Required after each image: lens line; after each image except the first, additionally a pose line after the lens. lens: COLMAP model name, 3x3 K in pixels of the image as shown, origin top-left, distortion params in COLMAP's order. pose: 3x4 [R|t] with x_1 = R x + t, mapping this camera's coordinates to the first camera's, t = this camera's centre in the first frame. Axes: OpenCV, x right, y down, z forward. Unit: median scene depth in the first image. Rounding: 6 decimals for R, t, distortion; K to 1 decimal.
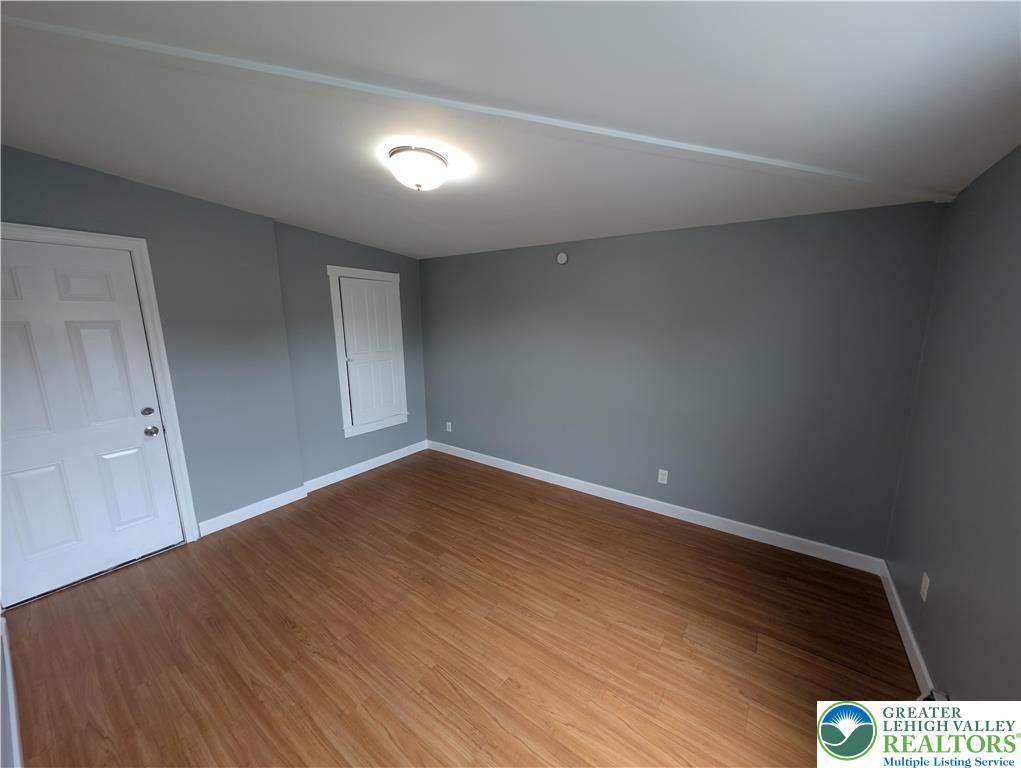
lens RADIAL K [[384.6, 0, 510.7], [0, 384.6, 386.9], [0, 0, 1]] dist [-0.001516, 0.000775]
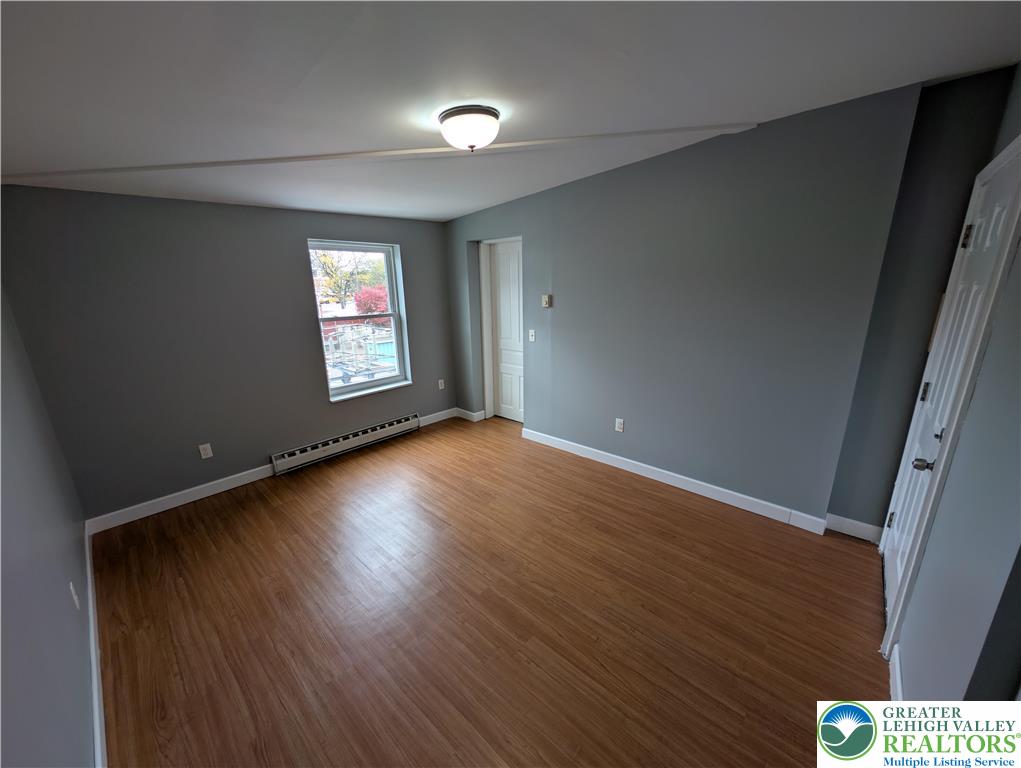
lens RADIAL K [[384.6, 0, 513.1], [0, 384.6, 386.1], [0, 0, 1]] dist [-0.001516, 0.000775]
pose [[-0.993588, -0.011141, 0.112507, -0.405987], [0.037933, 0.904596, 0.424580, -0.350808], [-0.106504, 0.426125, -0.898373, 1.903010]]
